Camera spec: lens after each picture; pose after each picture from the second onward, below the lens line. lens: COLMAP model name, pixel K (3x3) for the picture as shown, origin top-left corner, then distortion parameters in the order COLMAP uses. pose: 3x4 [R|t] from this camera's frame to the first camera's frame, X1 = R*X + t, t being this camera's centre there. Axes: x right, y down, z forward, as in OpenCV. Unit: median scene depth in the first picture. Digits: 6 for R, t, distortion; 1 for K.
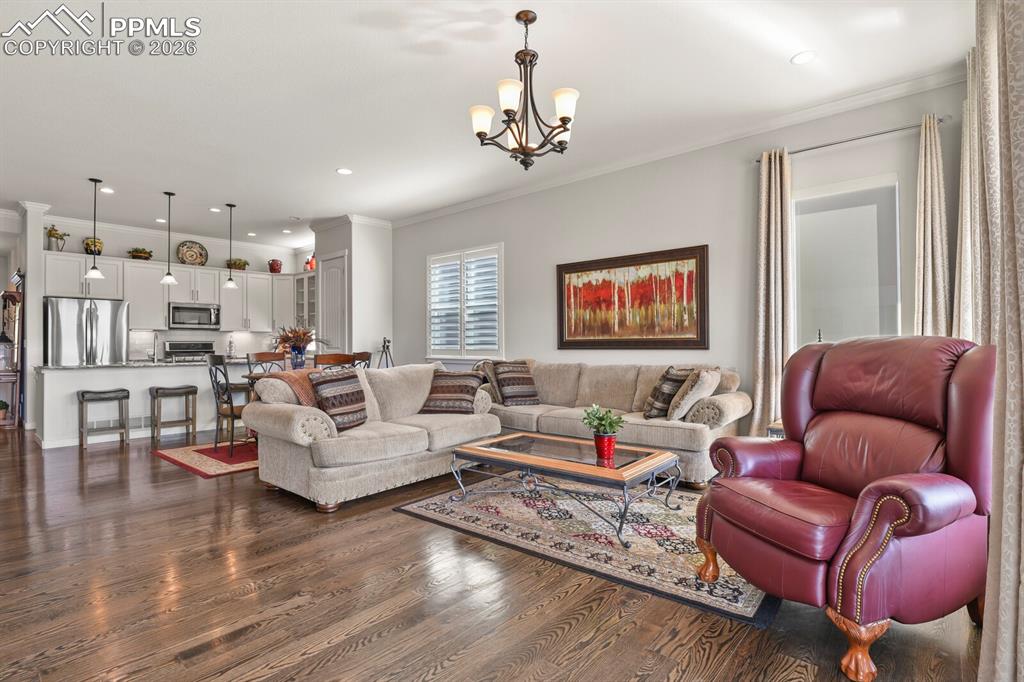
lens RADIAL K [[497.6, 0, 518.2], [0, 497.6, 341.6], [0, 0, 1]] dist [-0.013745, -0.002841]
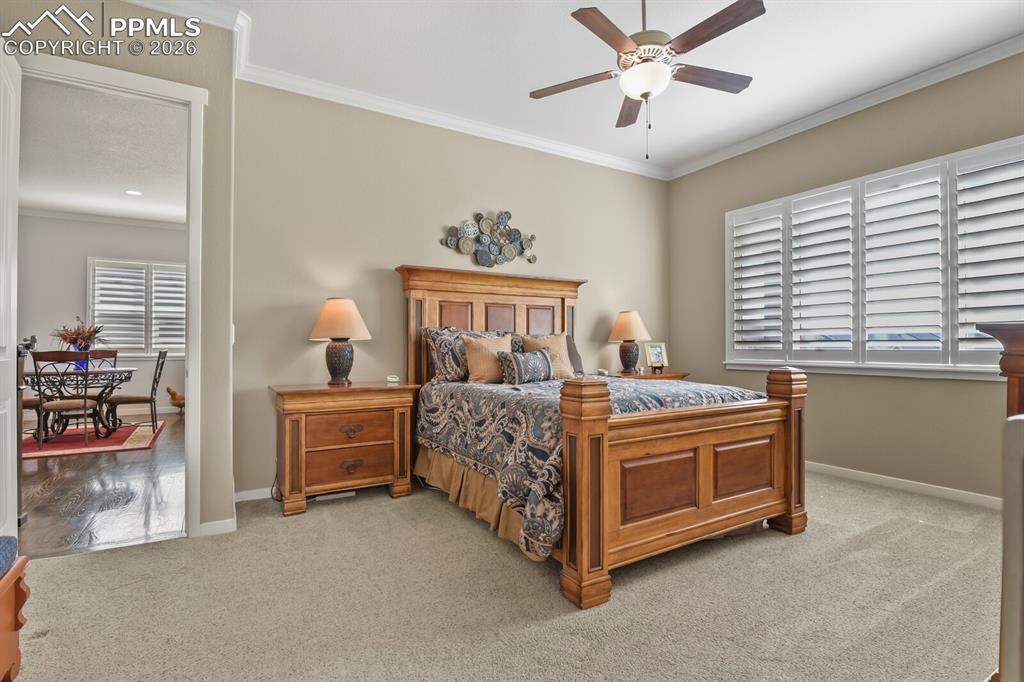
lens RADIAL K [[497.6, 0, 518.2], [0, 497.6, 341.6], [0, 0, 1]] dist [-0.013745, -0.002841]
pose [[0.314582, 0.009186, 0.949186, -0.849837], [-0.003598, 0.999958, -0.008485, 0.007329], [-0.949223, -0.000746, 0.314602, -0.146876]]
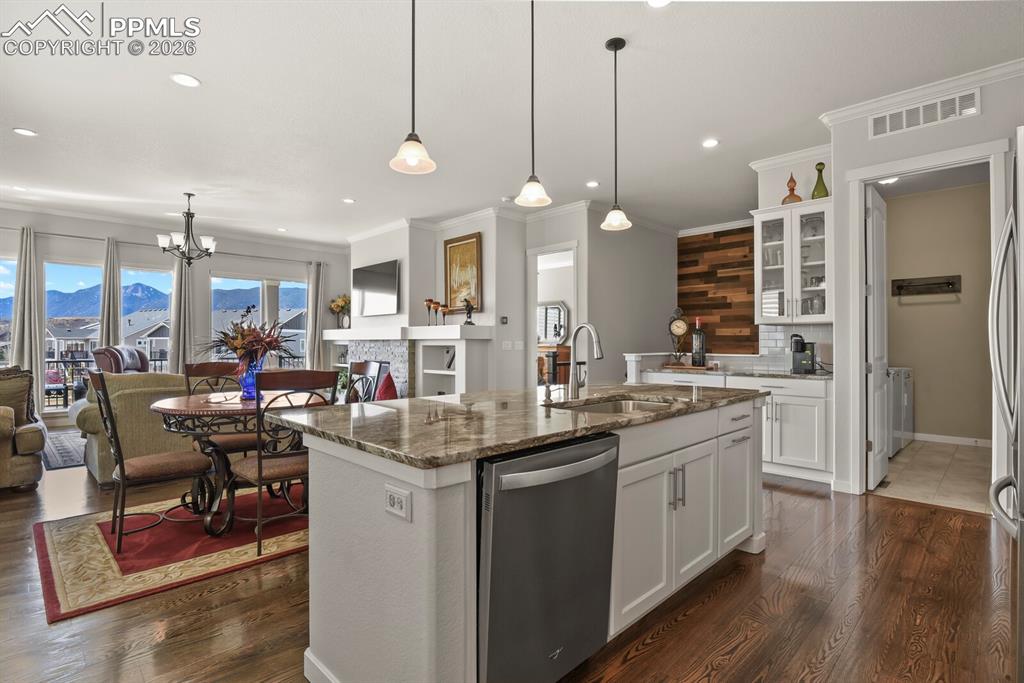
lens RADIAL K [[497.6, 0, 518.2], [0, 497.6, 342.1], [0, 0, 1]] dist [-0.013745, -0.002841]
pose [[-0.997279, 0.002567, 0.073680, -0.610382], [0.001858, 0.999951, -0.009691, 0.000939], [-0.073701, -0.009528, -0.997235, 1.184550]]
